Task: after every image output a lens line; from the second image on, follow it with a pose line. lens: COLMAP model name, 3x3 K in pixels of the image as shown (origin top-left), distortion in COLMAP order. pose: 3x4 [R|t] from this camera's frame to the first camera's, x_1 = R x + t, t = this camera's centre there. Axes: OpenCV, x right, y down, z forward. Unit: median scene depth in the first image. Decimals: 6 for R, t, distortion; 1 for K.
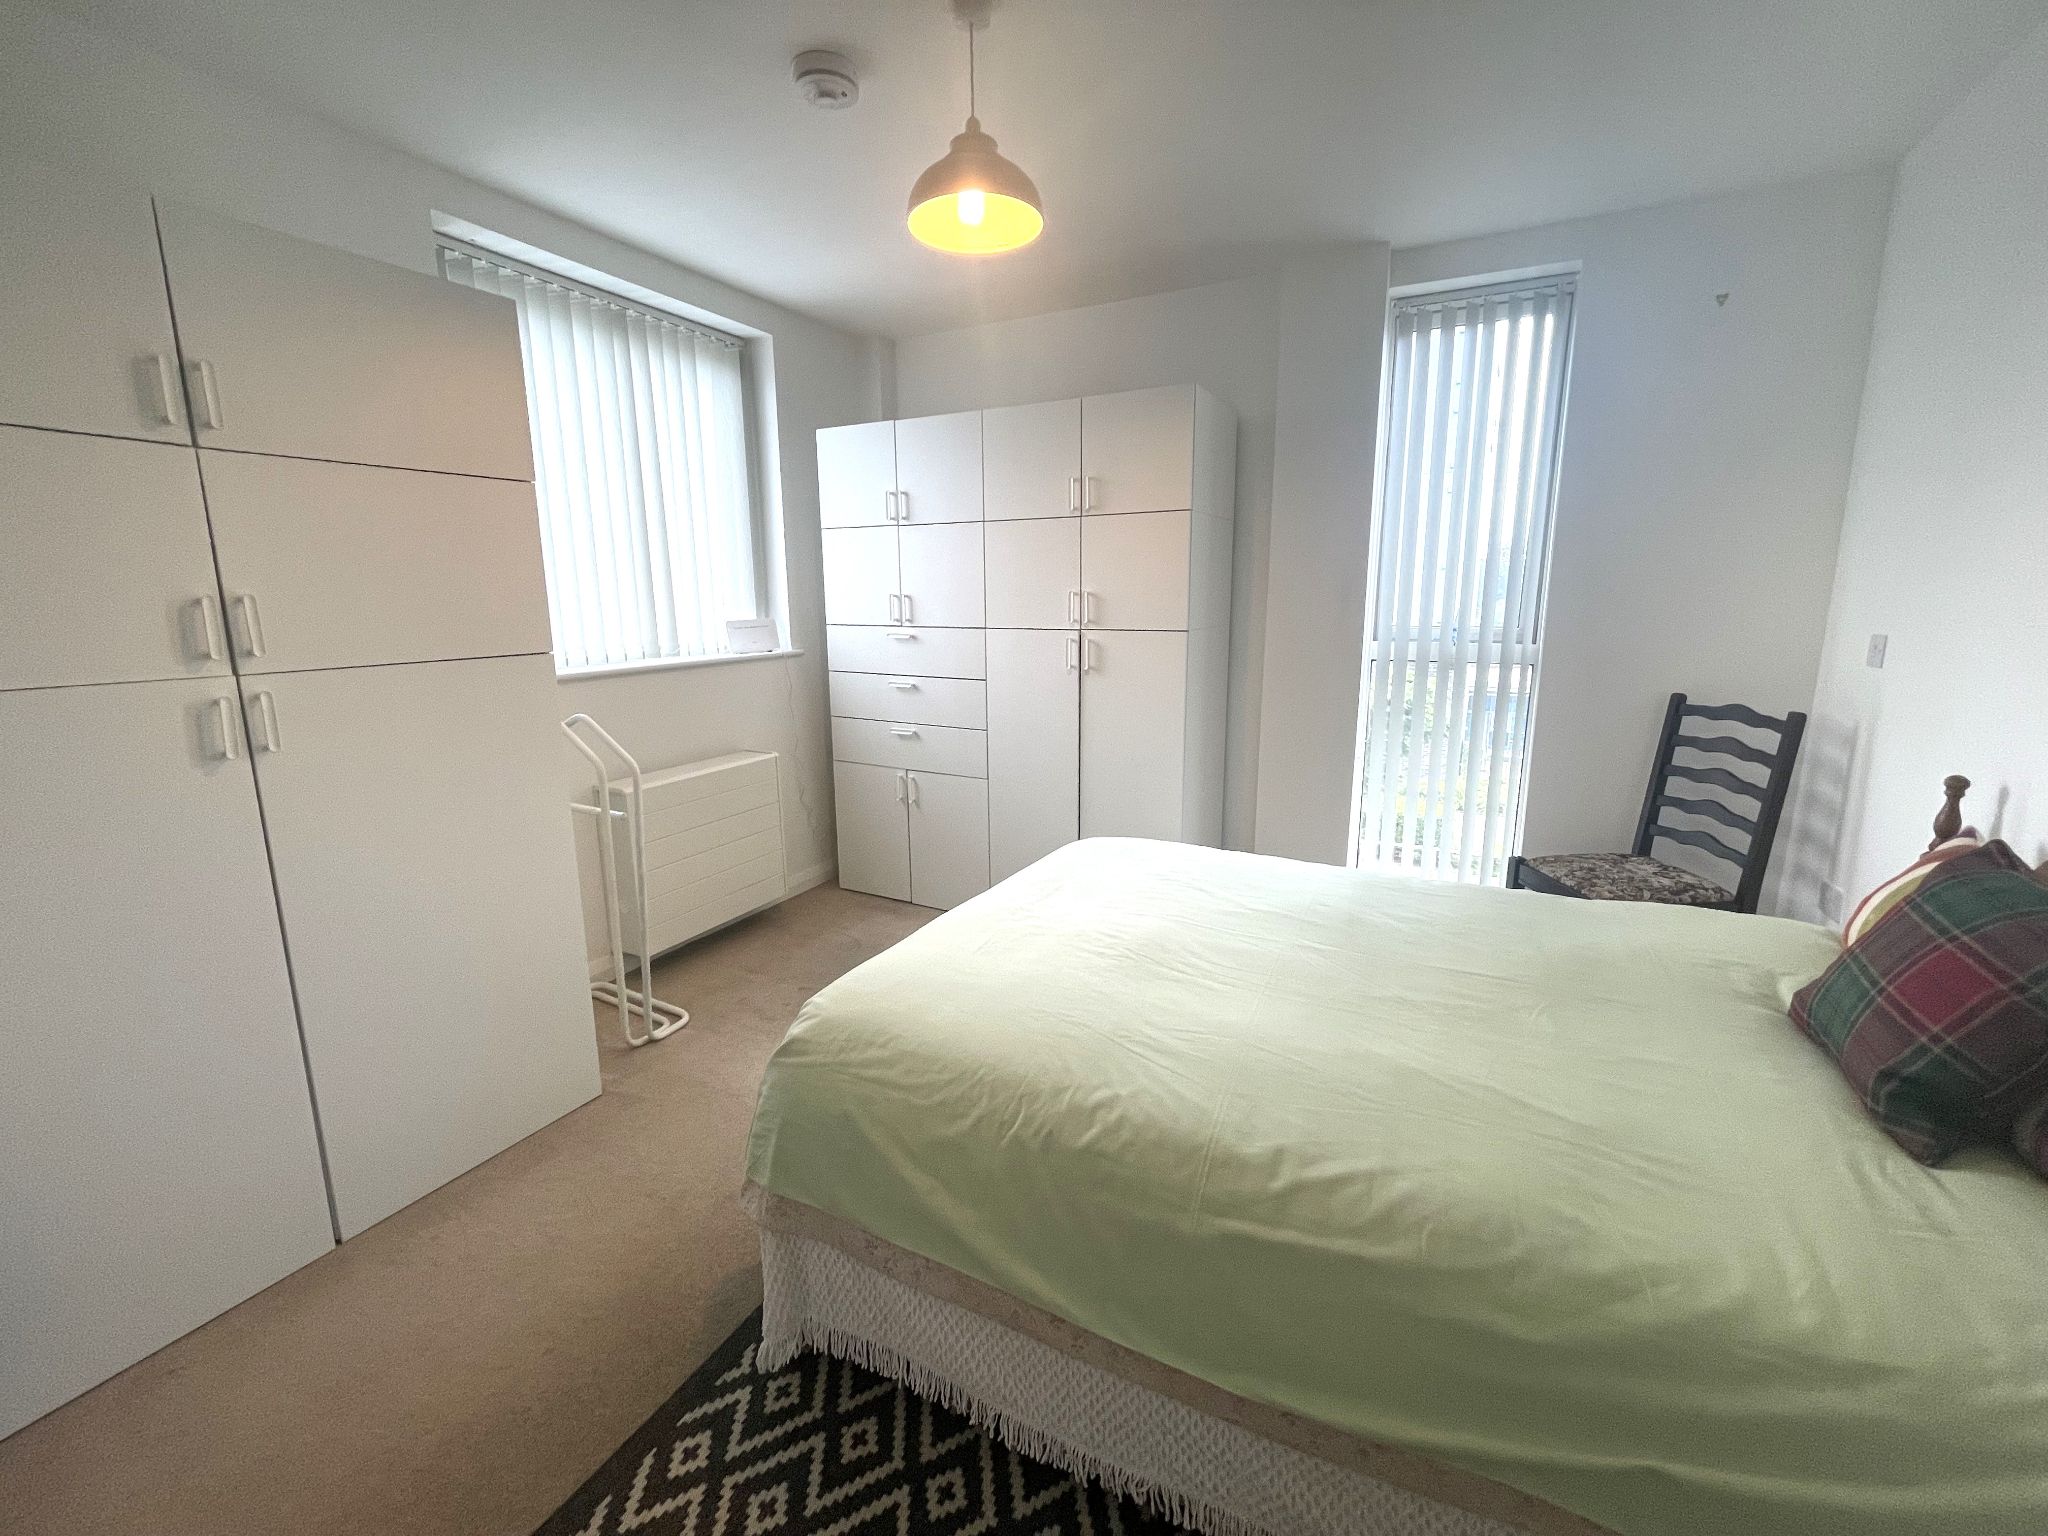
lens RADIAL K [[830.2, 0, 1023.2], [0, 830.2, 744.2], [0, 0, 1]] dist [-0.001587, 0.000168]
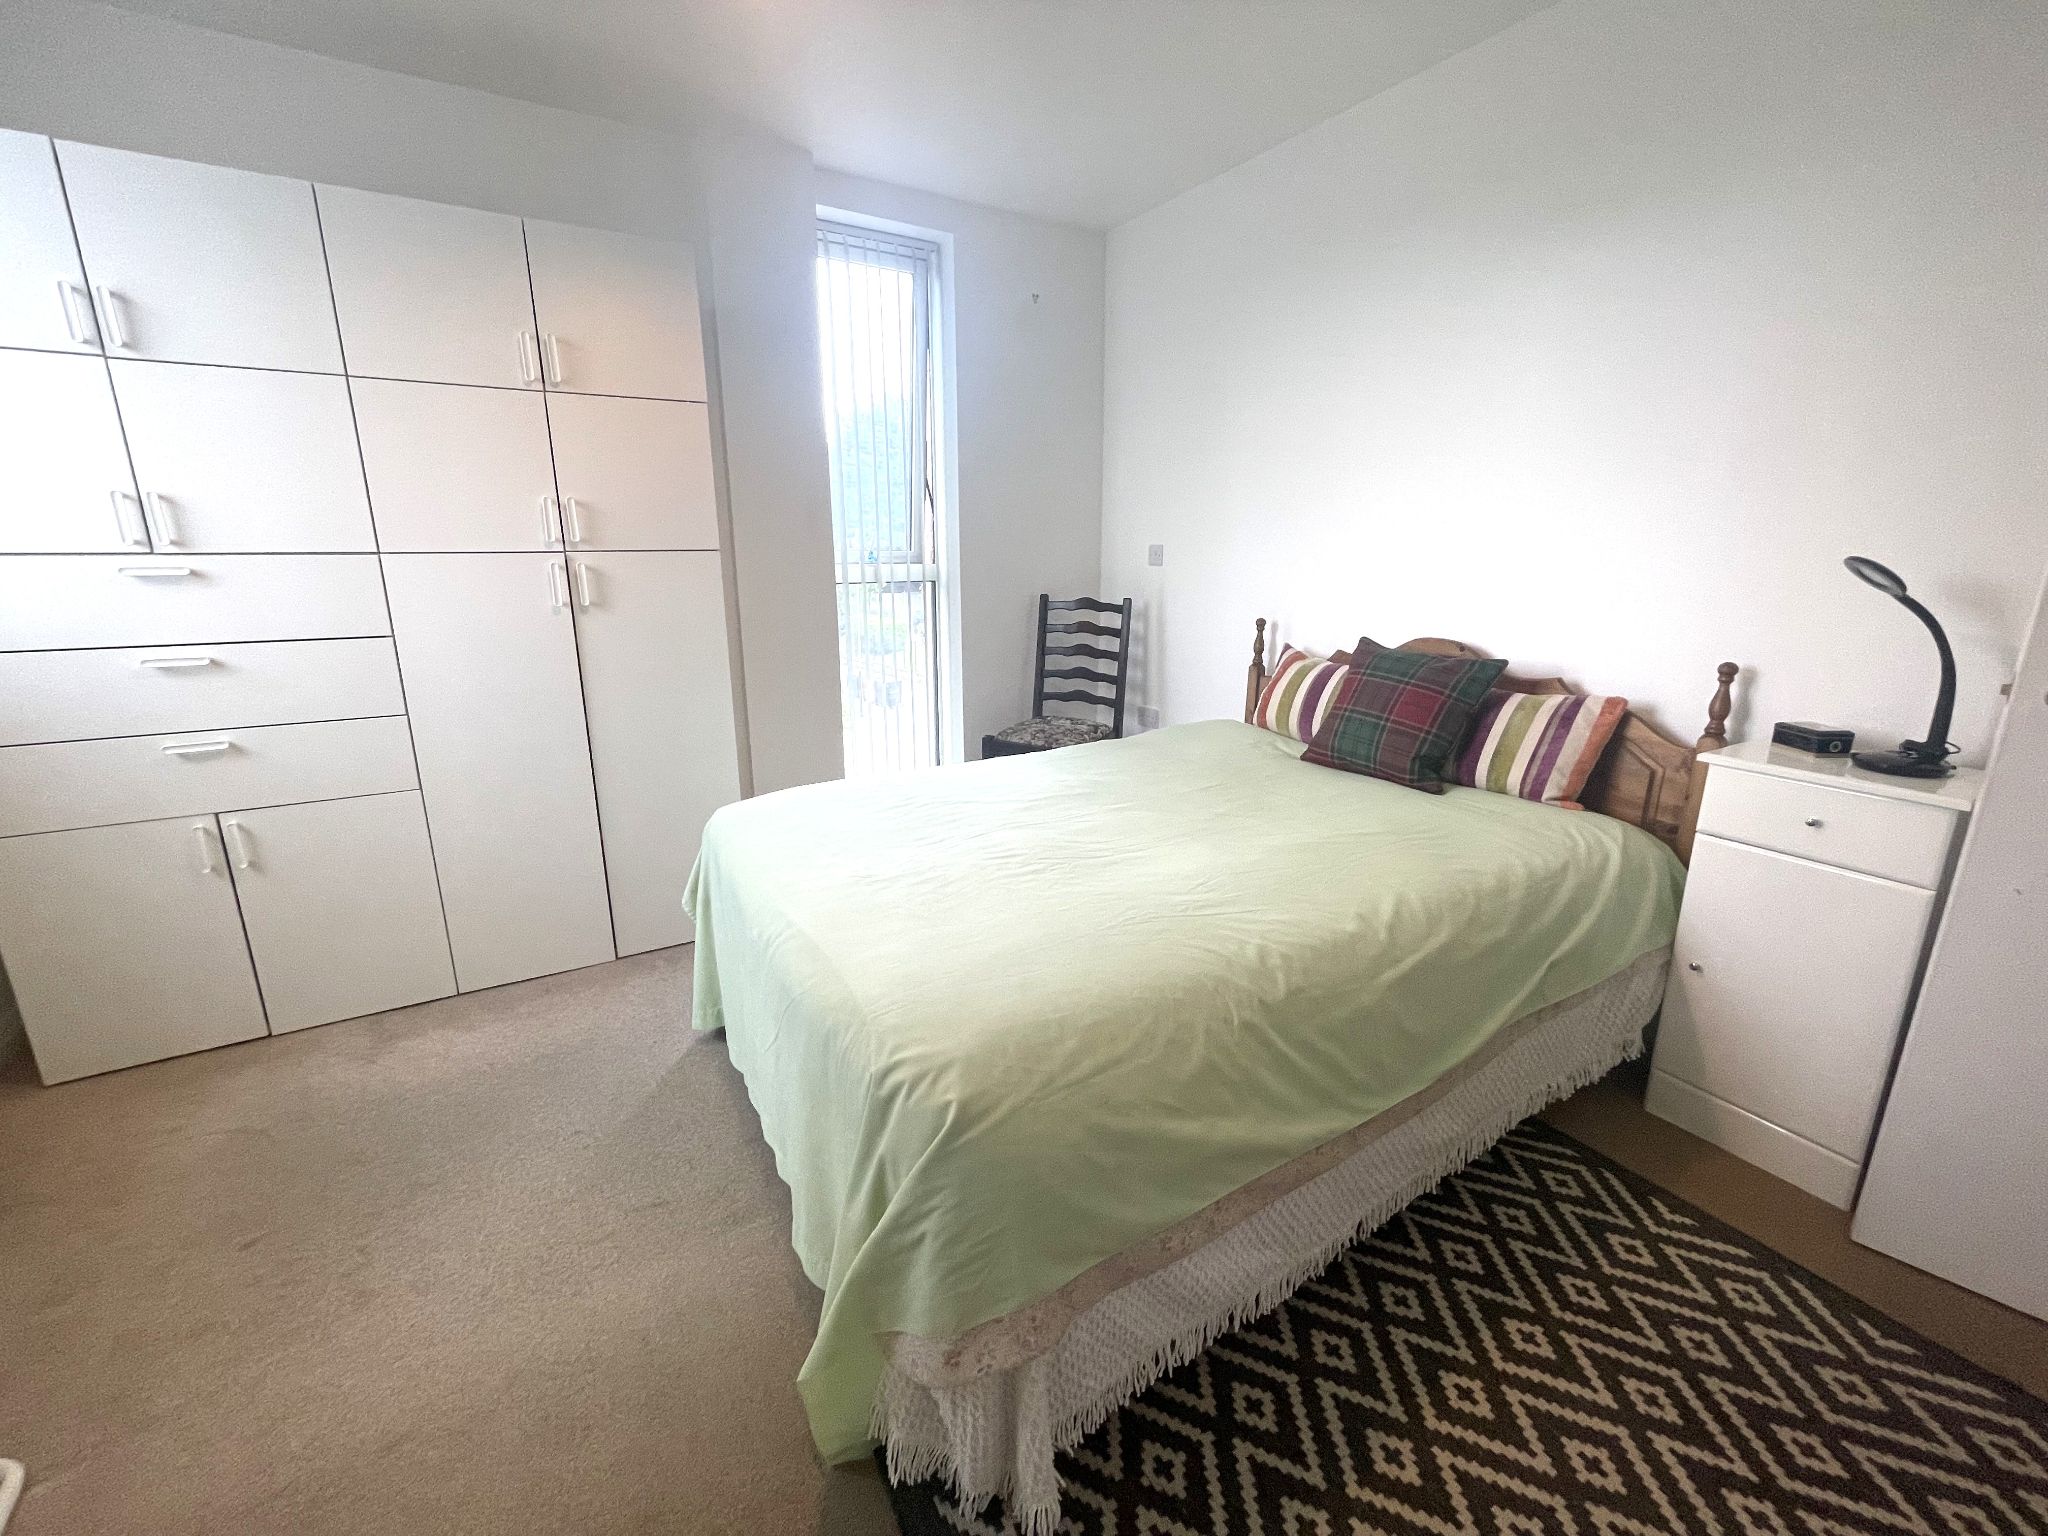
lens RADIAL K [[830.2, 0, 1023.2], [0, 830.2, 744.2], [0, 0, 1]] dist [-0.001587, 0.000168]
pose [[0.513784, -0.195998, 0.835231, -0.459540], [0.152764, 0.978896, 0.135740, -0.011847], [-0.844209, 0.057852, 0.532883, 0.346421]]
